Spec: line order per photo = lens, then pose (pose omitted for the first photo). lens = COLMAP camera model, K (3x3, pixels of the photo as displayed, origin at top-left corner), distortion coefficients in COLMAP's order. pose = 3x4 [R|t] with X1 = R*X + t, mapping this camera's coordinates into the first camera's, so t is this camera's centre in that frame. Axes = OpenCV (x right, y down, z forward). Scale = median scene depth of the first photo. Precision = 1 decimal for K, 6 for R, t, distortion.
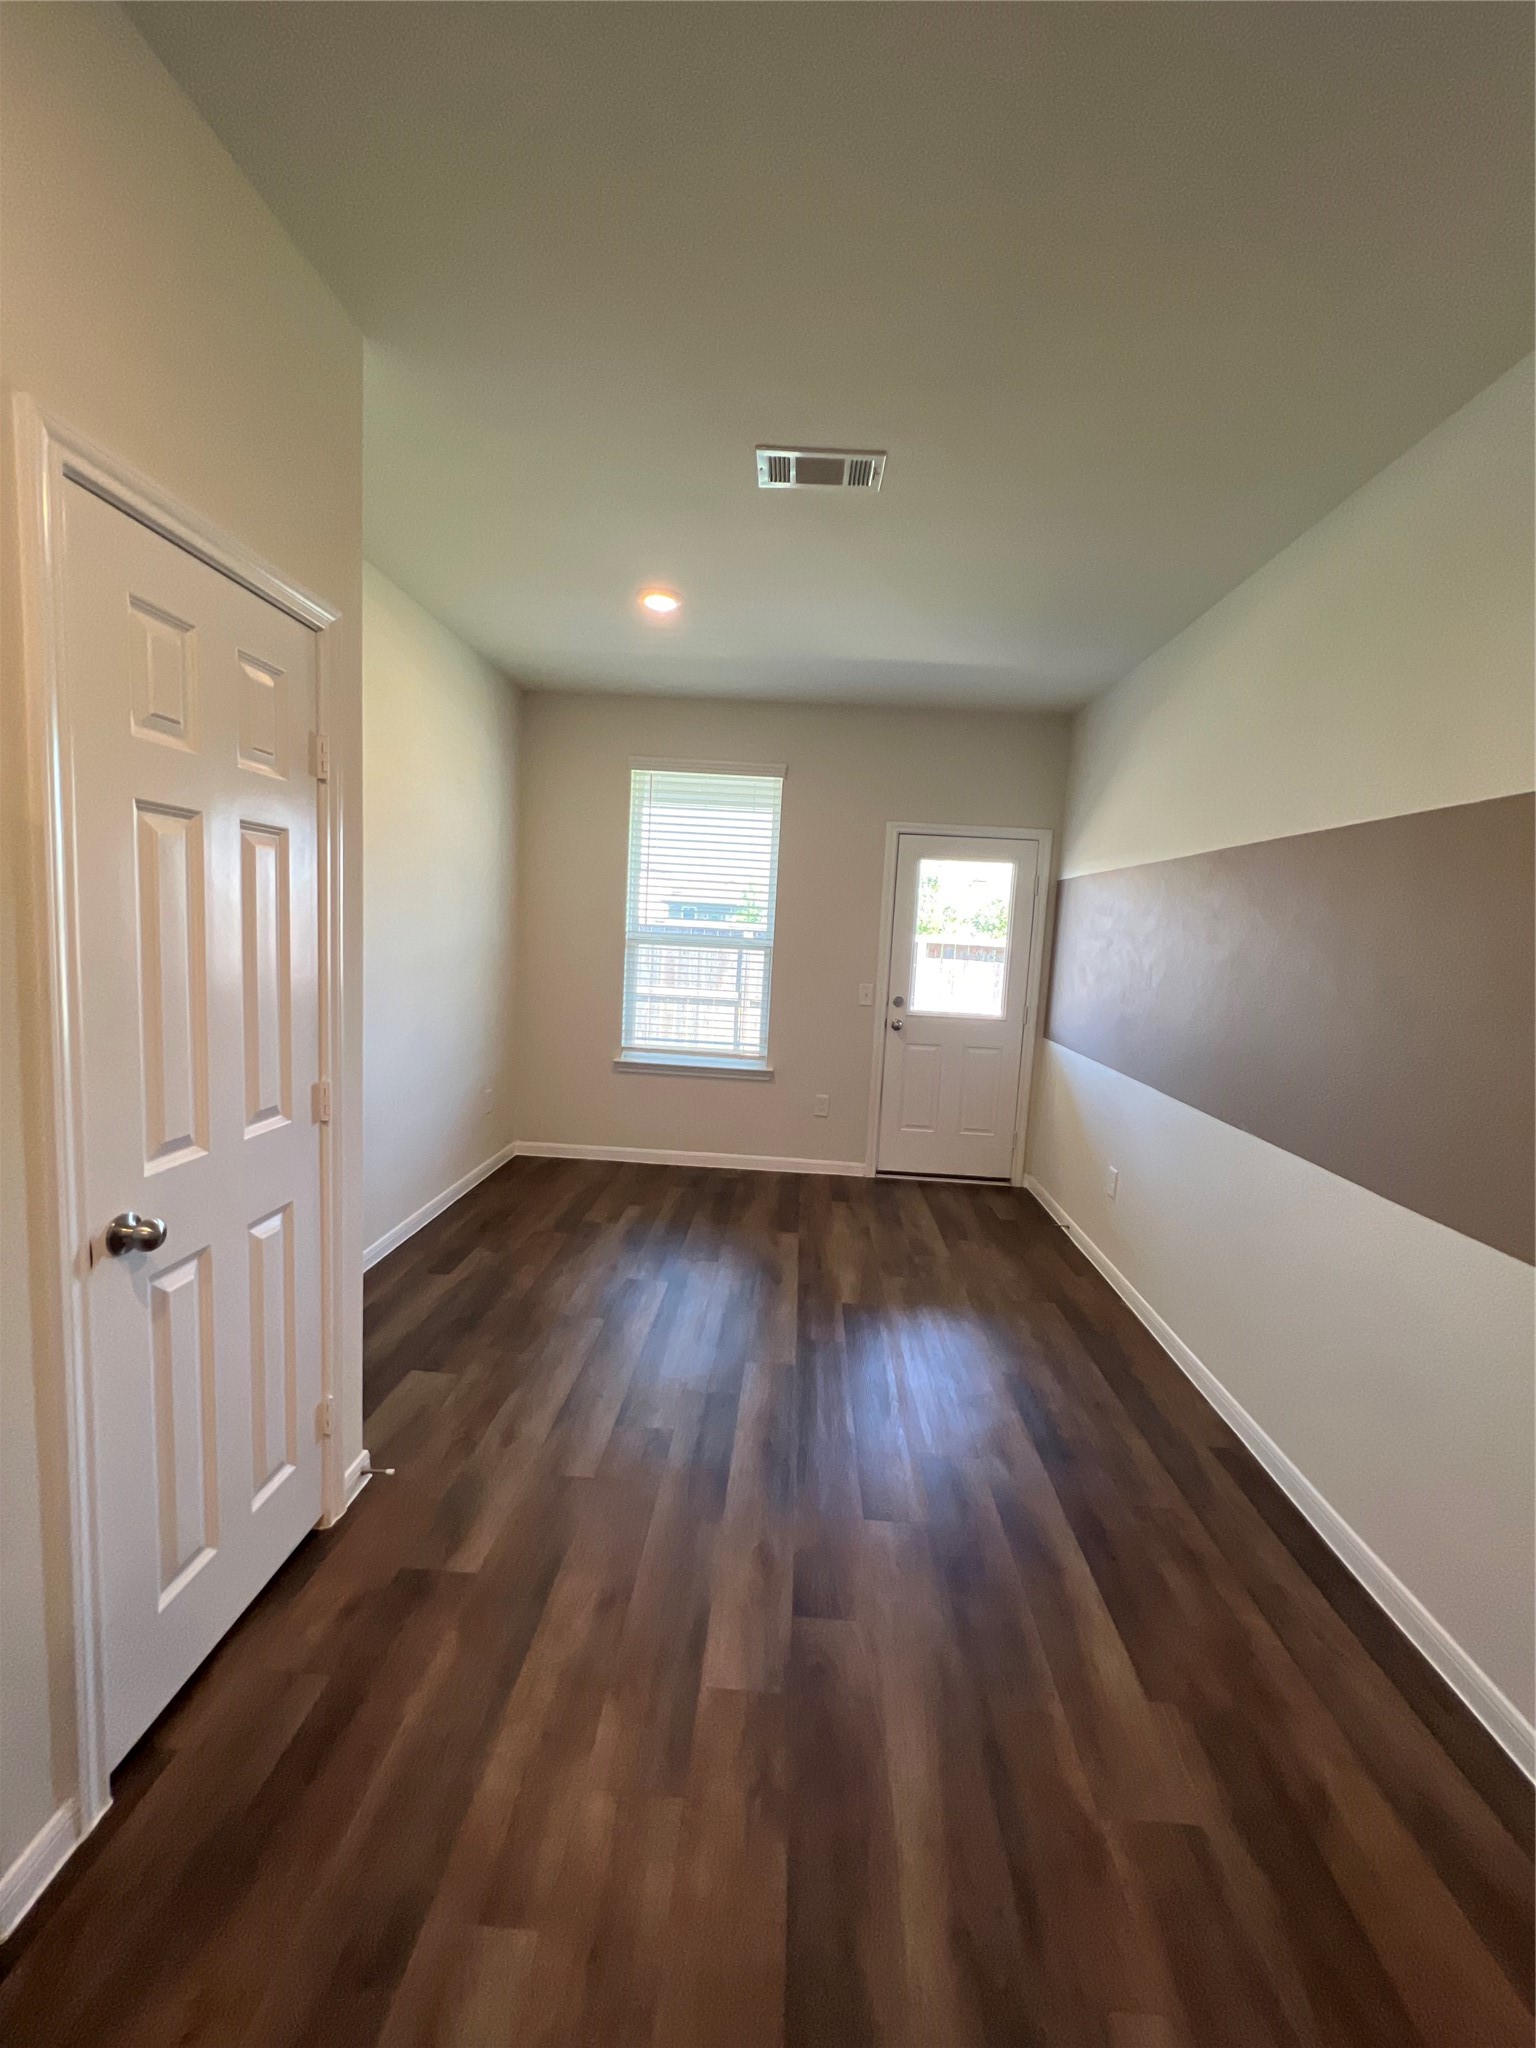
lens RADIAL K [[836.2, 0, 768.0], [0, 836.2, 1024.0], [0, 0, 1]] dist [0.030700, 0.000027]
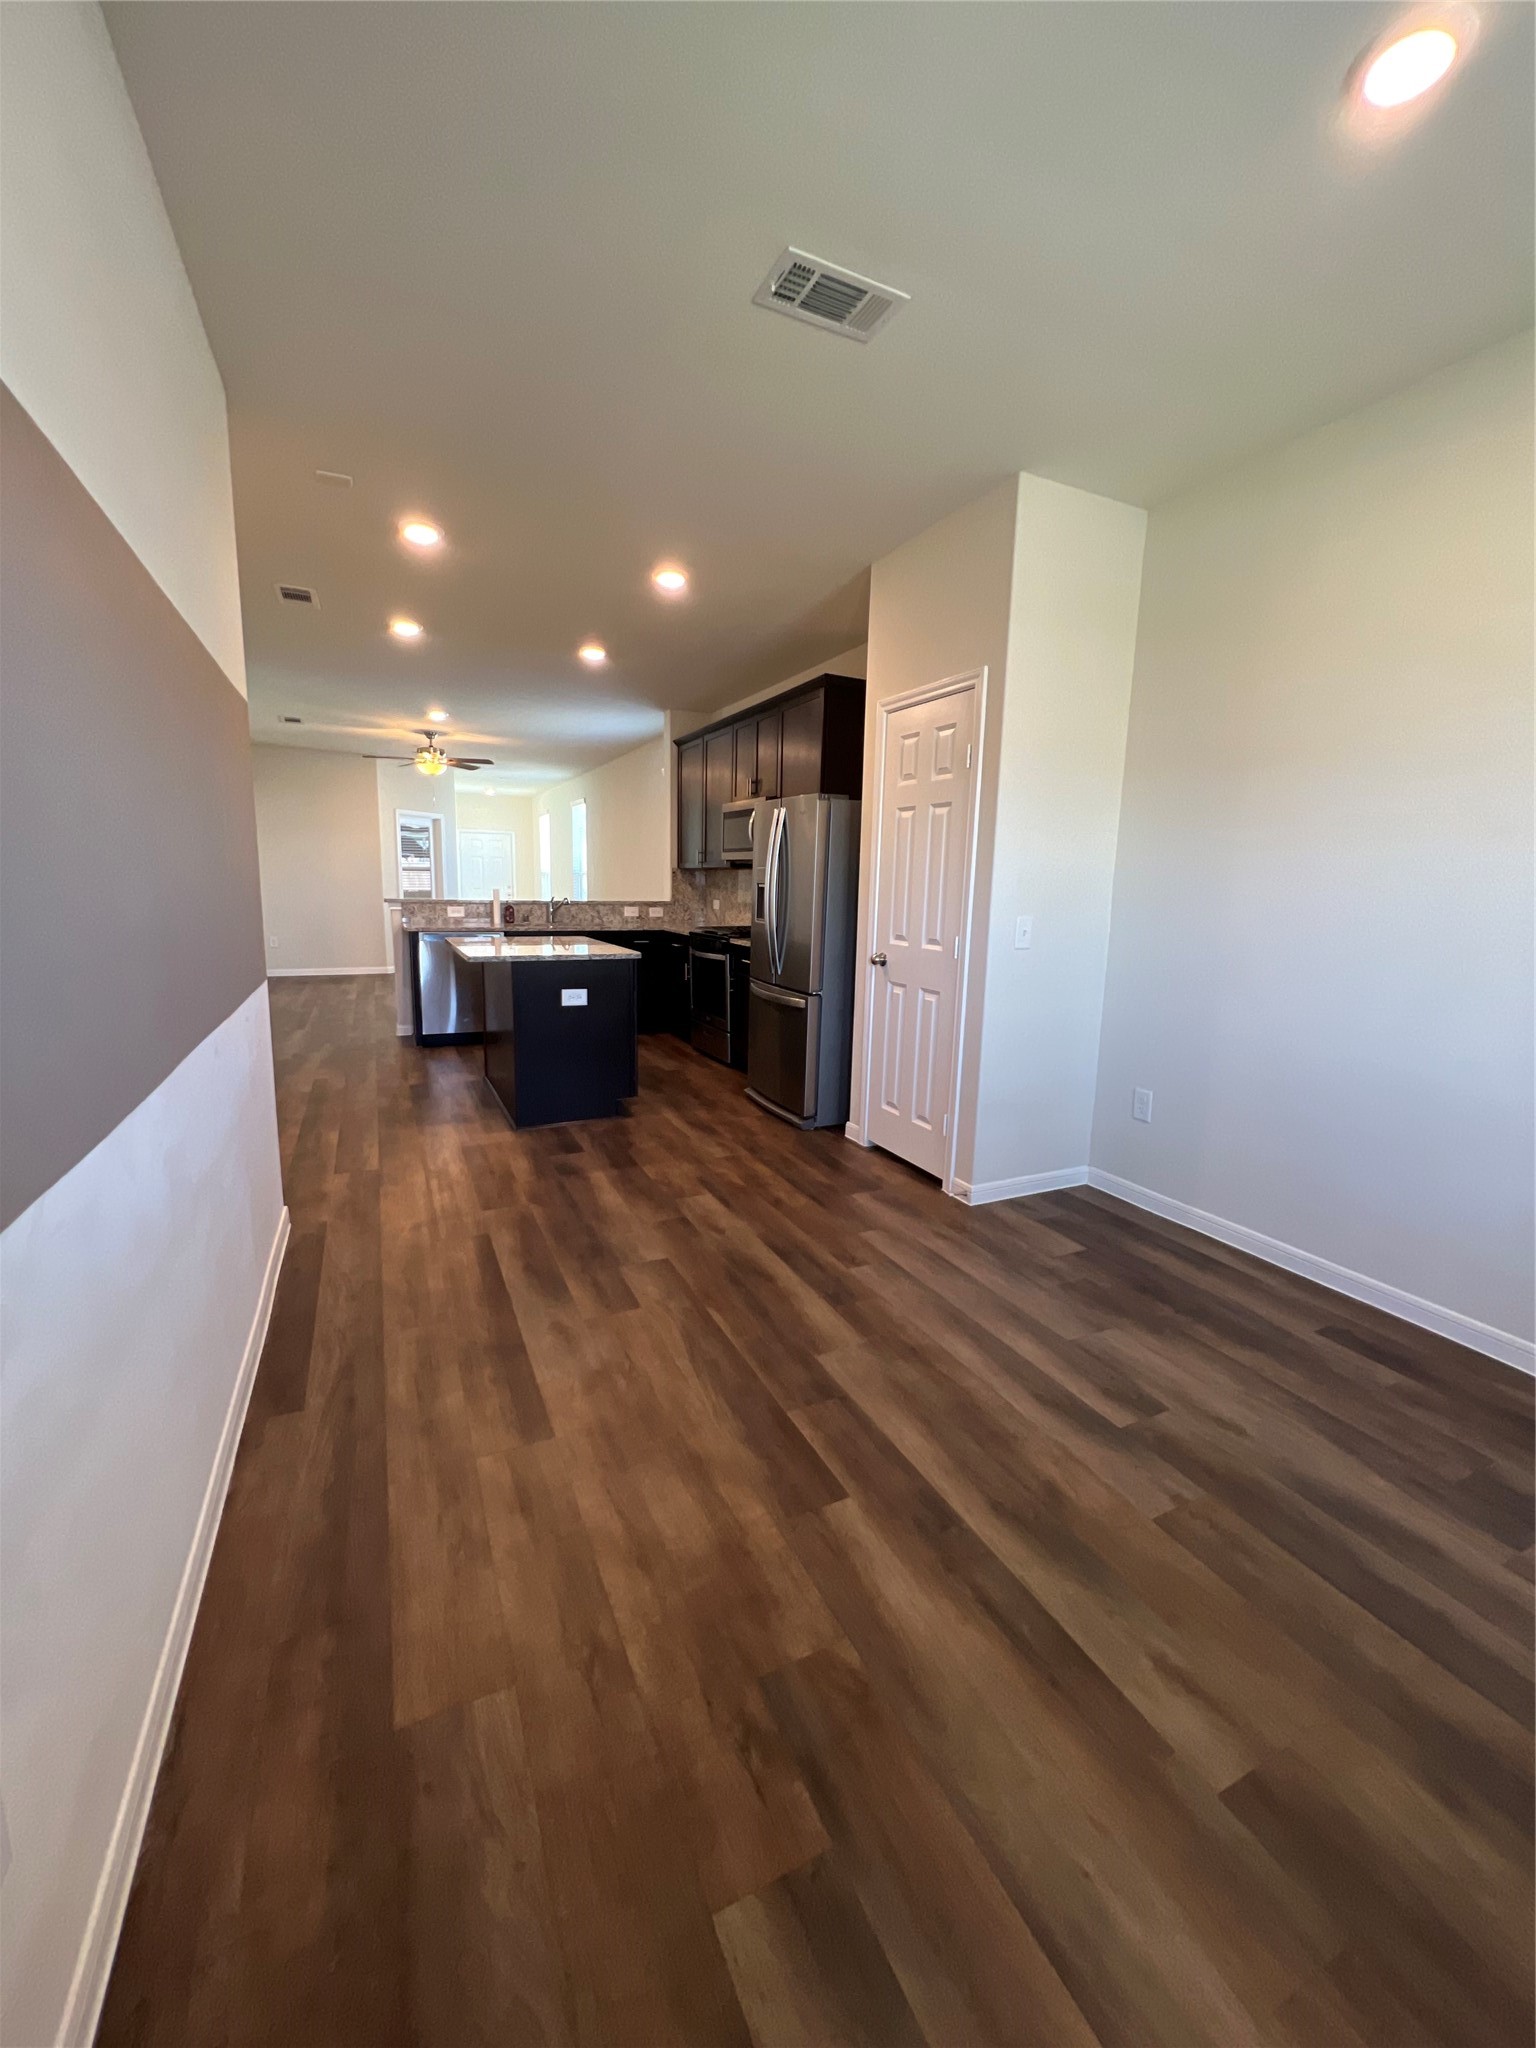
lens RADIAL K [[814.1, 0, 774.8], [0, 814.1, 1018.4], [0, 0, 1]] dist [-0.001859, 0.000060]
pose [[-0.877168, 0.003257, -0.480172, 0.681476], [-0.127686, 0.962394, 0.239781, -0.135785], [0.462895, 0.271639, -0.843765, 2.413999]]
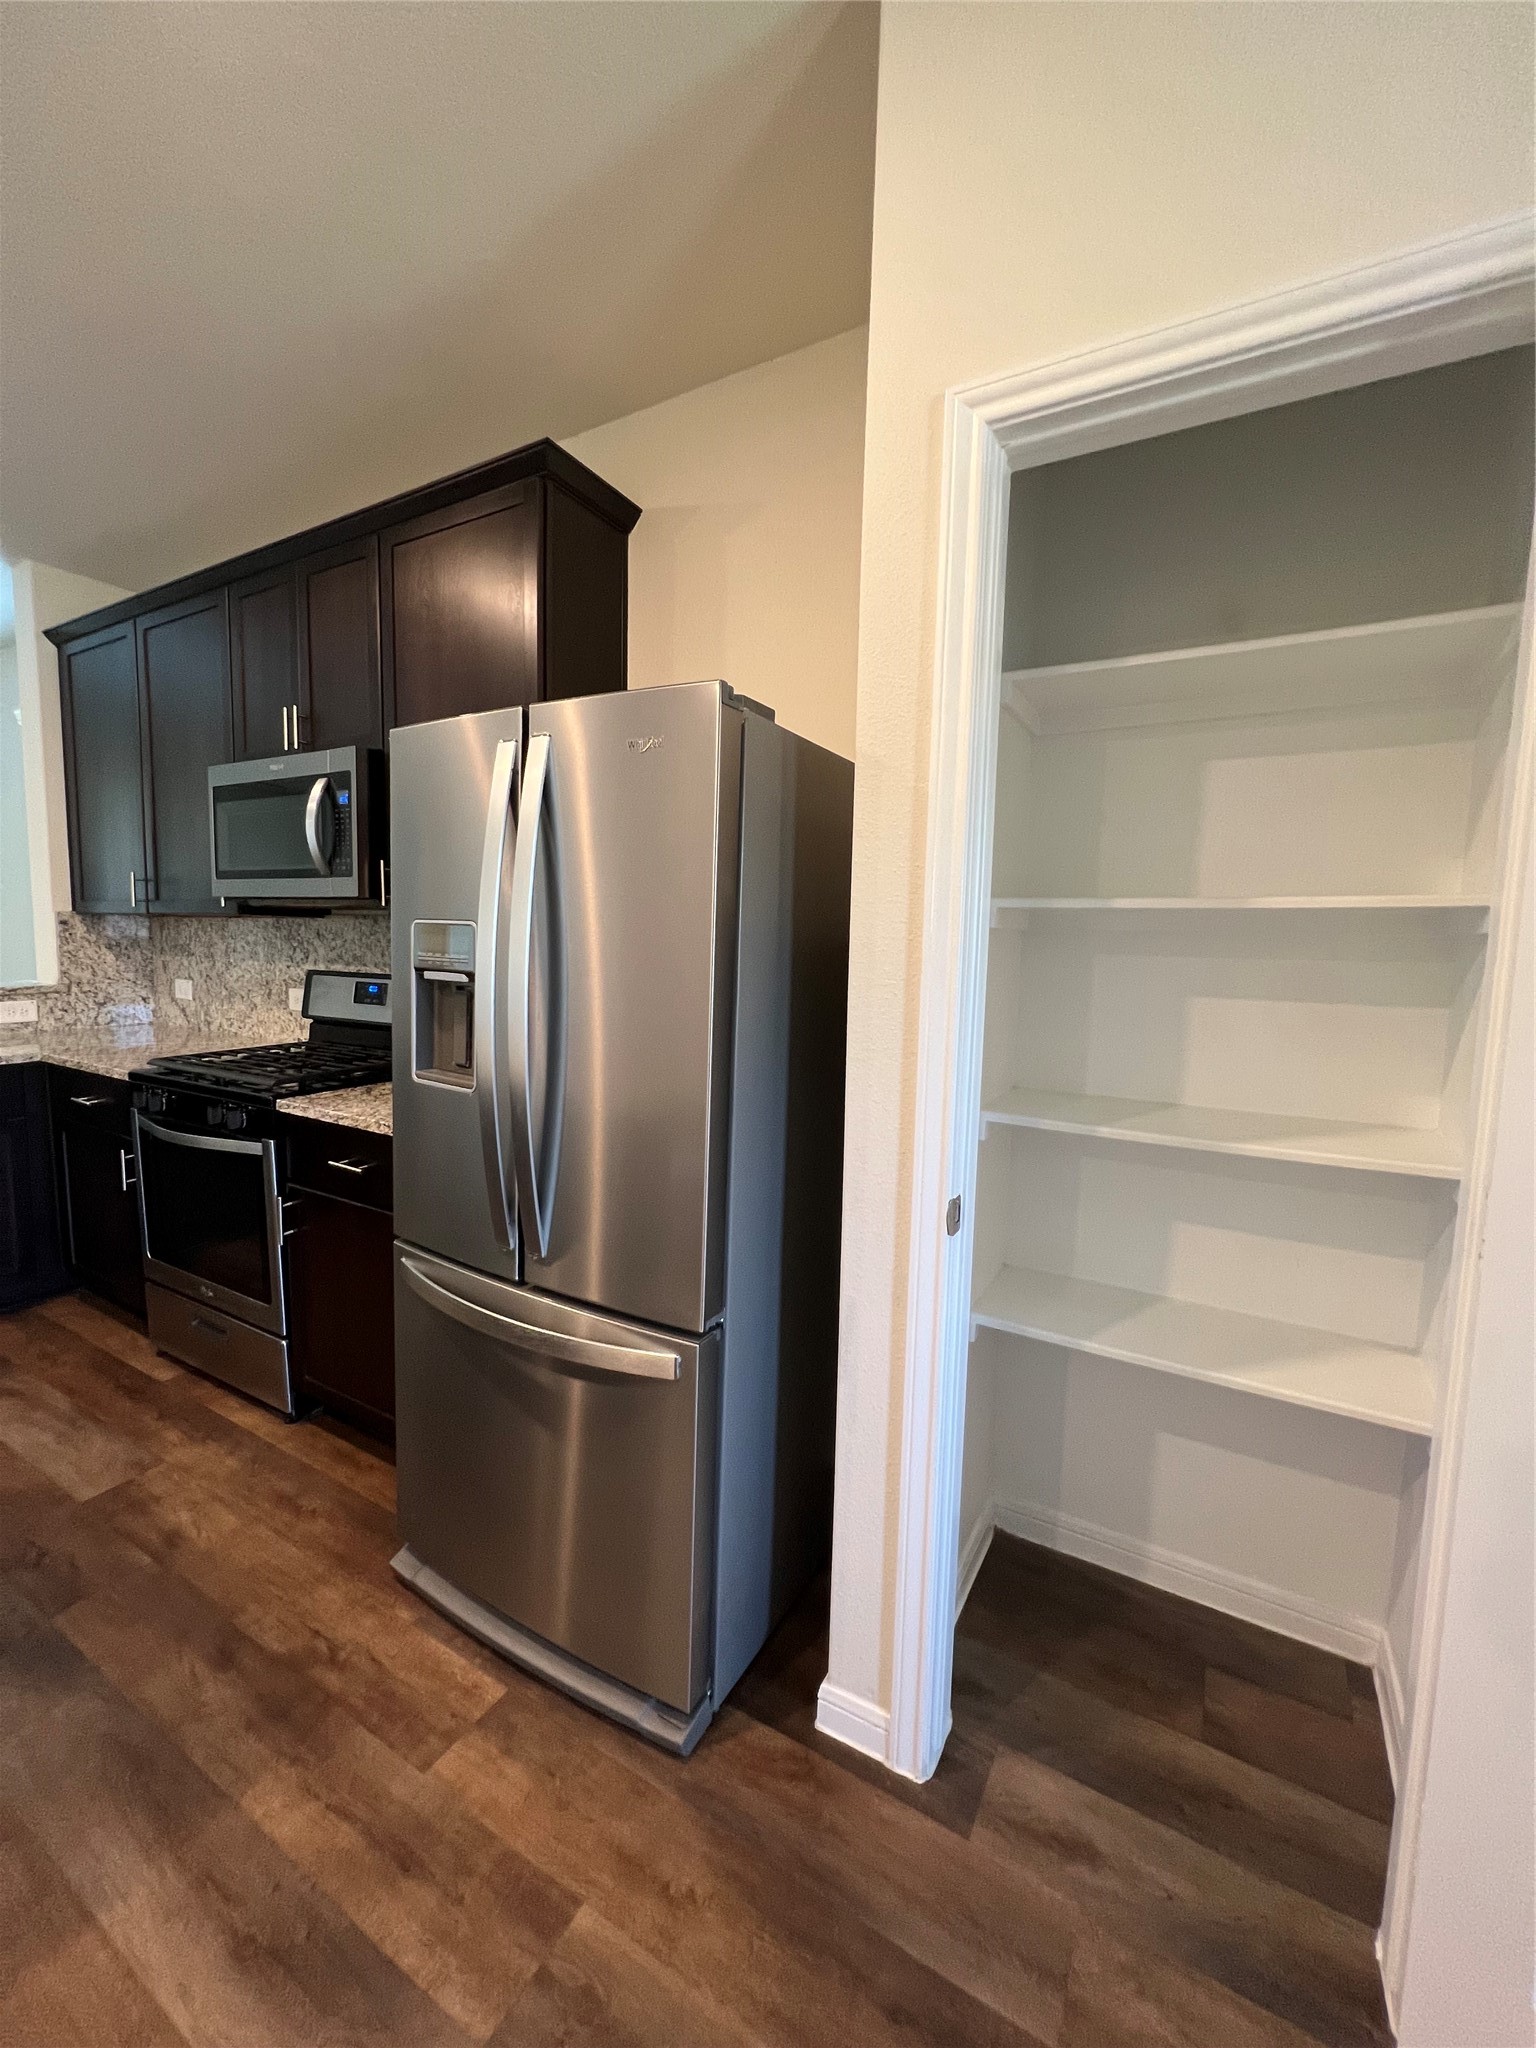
lens RADIAL K [[814.1, 0, 774.8], [0, 814.1, 1018.4], [0, 0, 1]] dist [-0.001859, 0.000060]
pose [[-0.452907, 0.019774, -0.891339, 0.095571], [-0.152670, 0.983267, 0.099388, -0.015511], [0.878389, 0.181094, -0.442309, 0.849437]]
